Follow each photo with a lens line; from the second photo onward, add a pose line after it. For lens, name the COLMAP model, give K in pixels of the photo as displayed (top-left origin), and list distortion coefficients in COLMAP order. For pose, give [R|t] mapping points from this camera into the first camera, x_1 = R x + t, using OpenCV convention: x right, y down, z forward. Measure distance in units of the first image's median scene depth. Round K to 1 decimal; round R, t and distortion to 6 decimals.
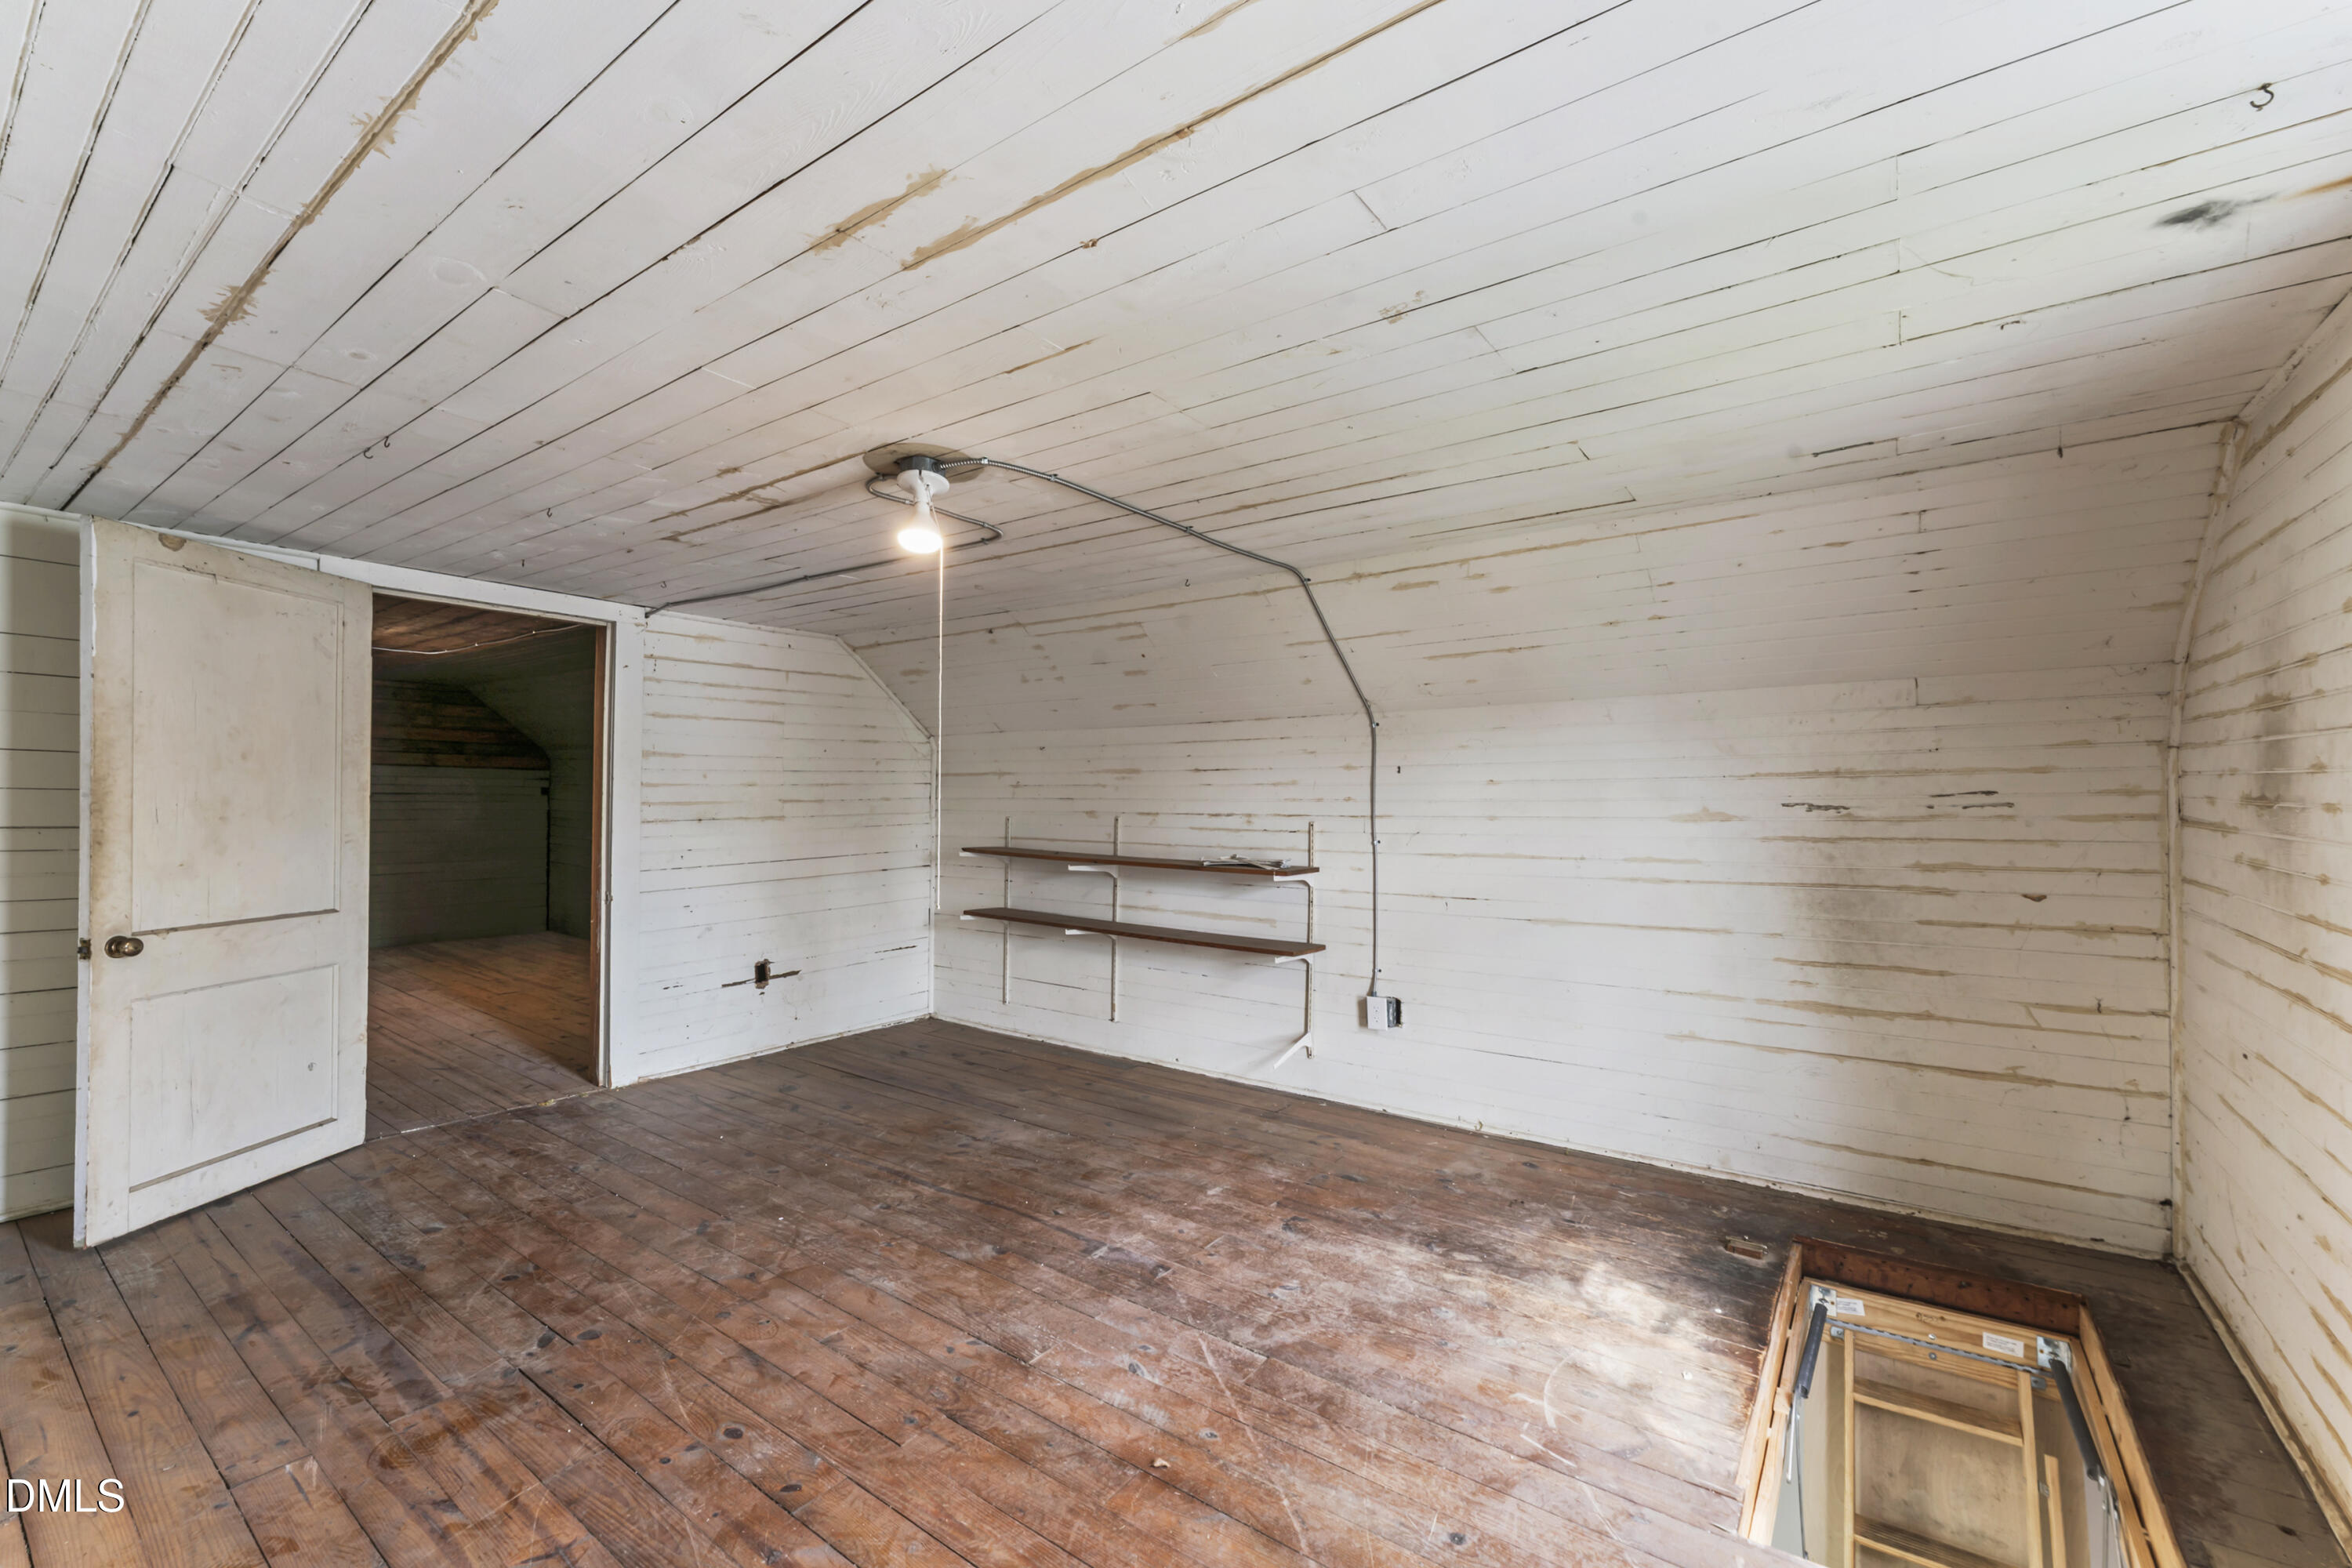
lens RADIAL K [[991.7, 0, 1185.1], [0, 991.7, 790.1], [0, 0, 1]] dist [-0.001188, -0.000046]
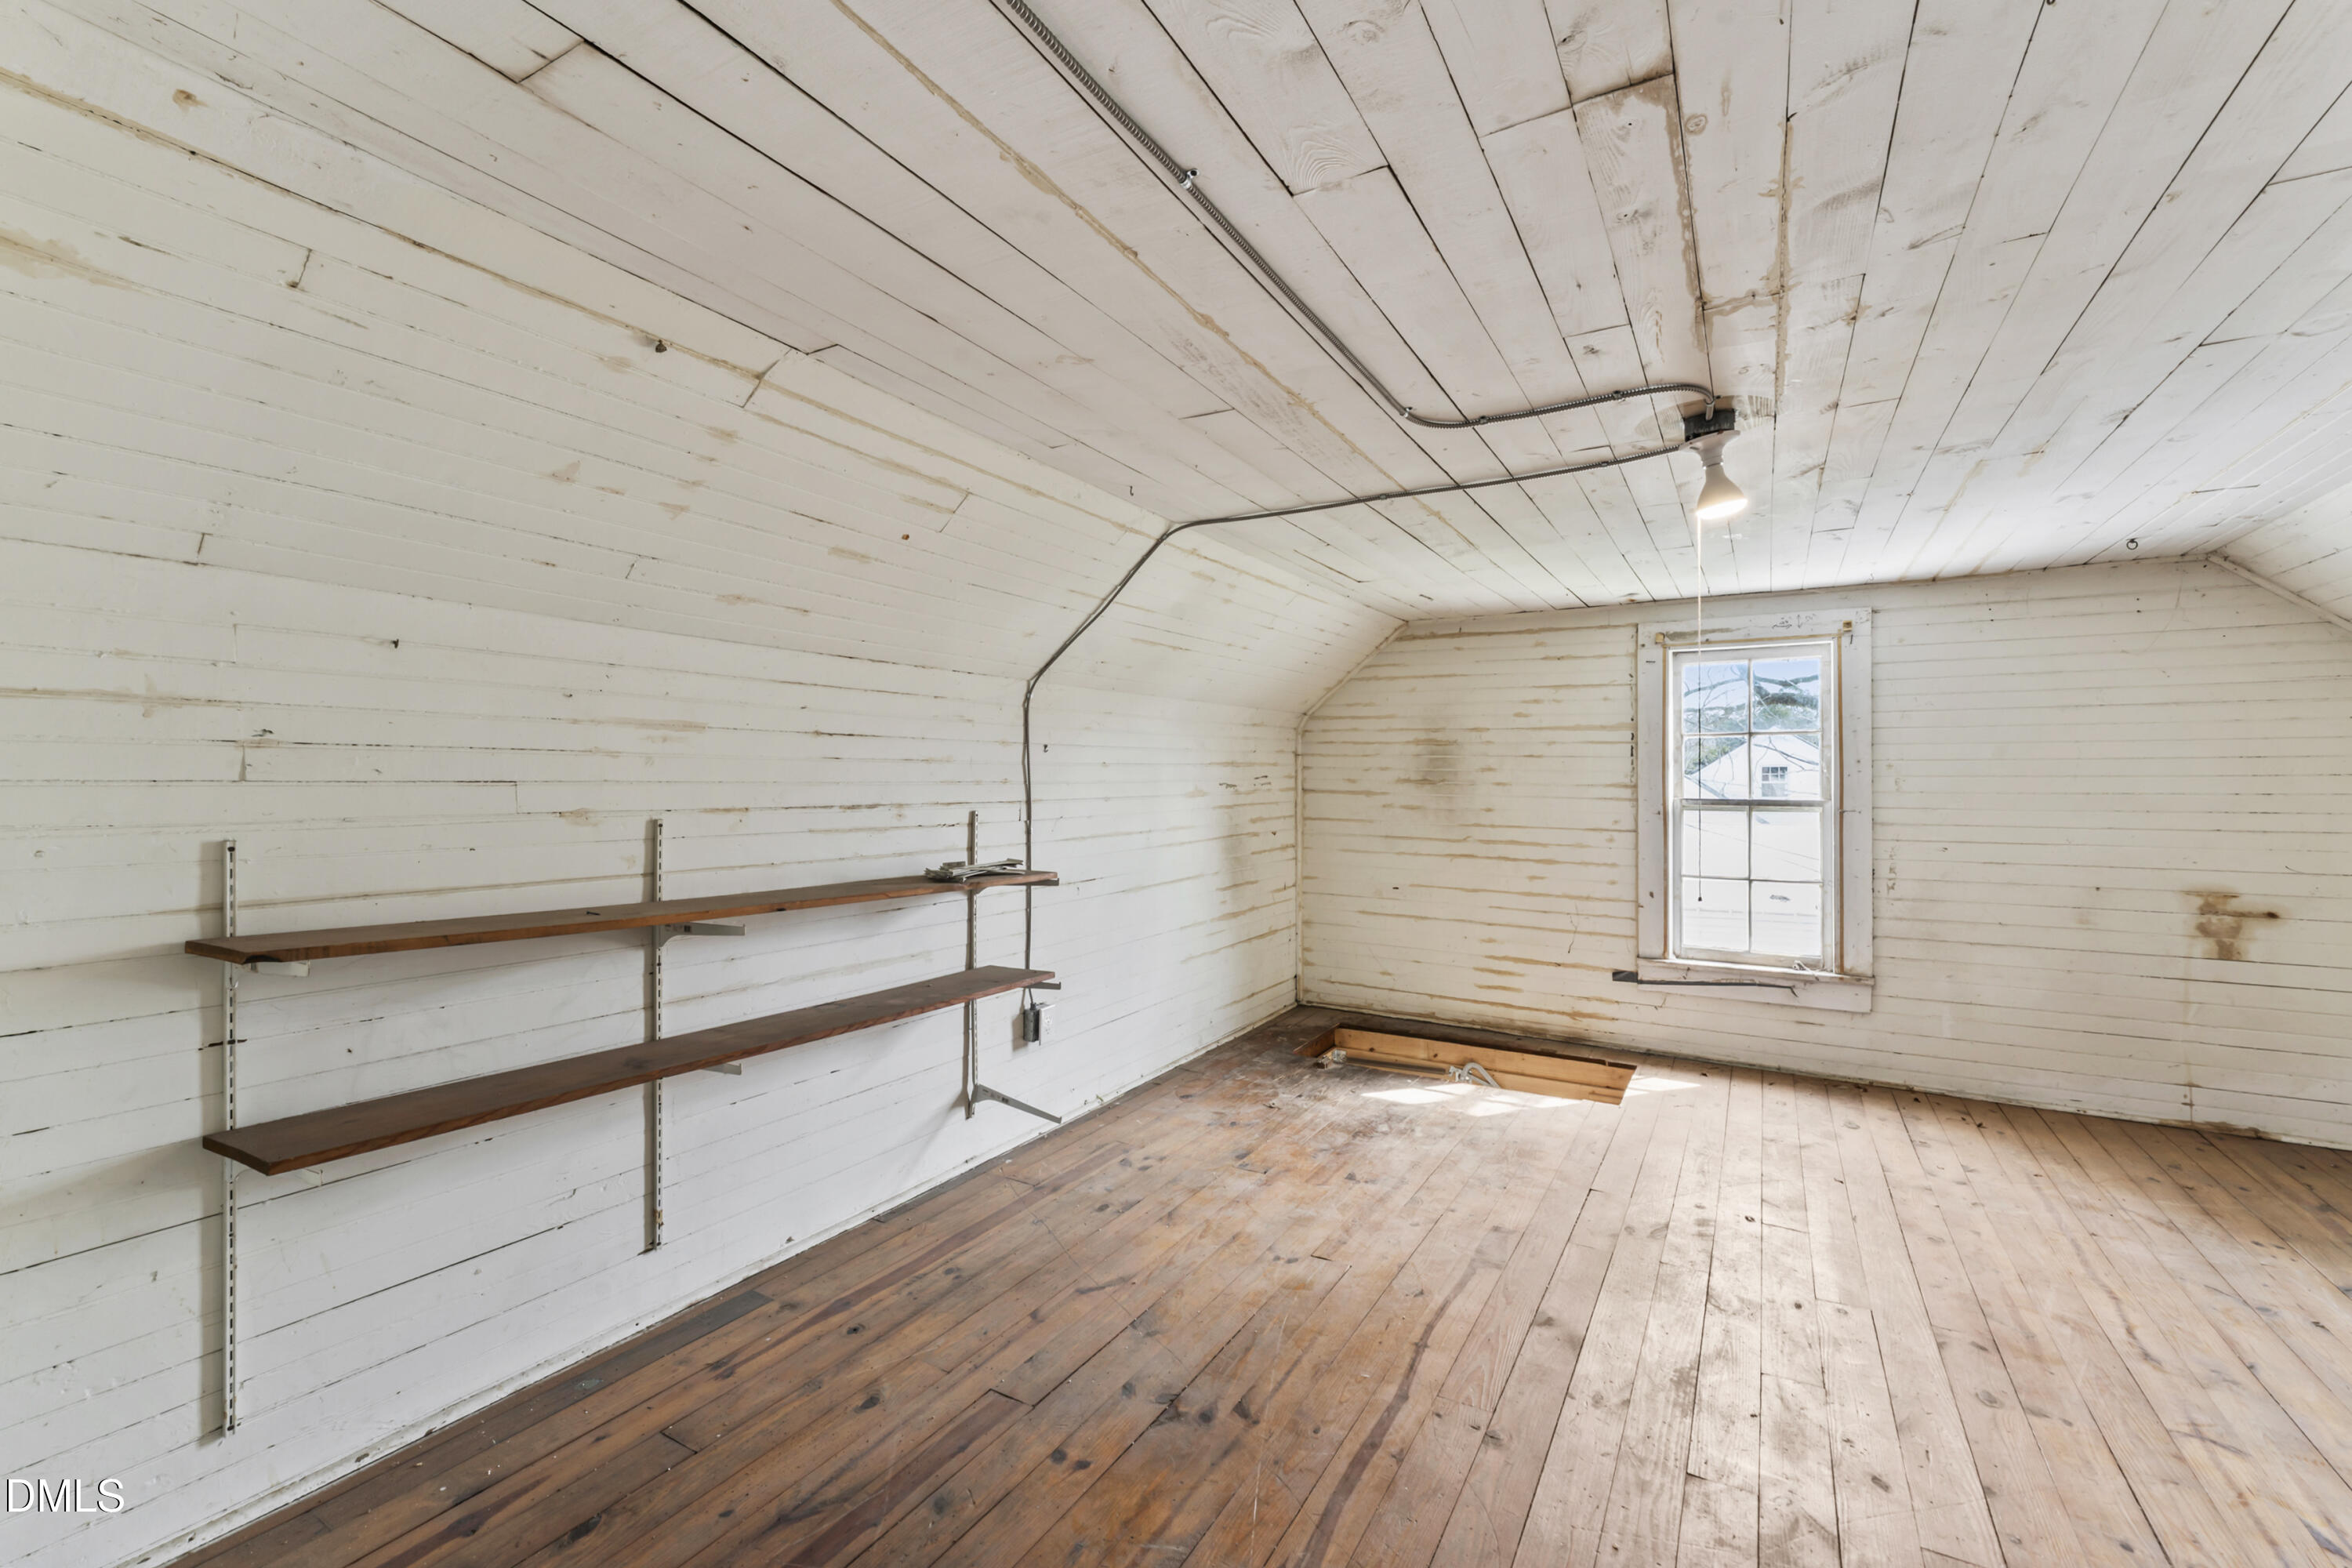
lens RADIAL K [[991.7, 0, 1187.5], [0, 991.7, 777.9], [0, 0, 1]] dist [-0.001188, -0.000046]
pose [[-0.103268, -0.001221, 0.994653, -0.858403], [-0.012086, 0.999927, -0.000028, 0.005850], [-0.994580, -0.012025, -0.103275, 1.195545]]
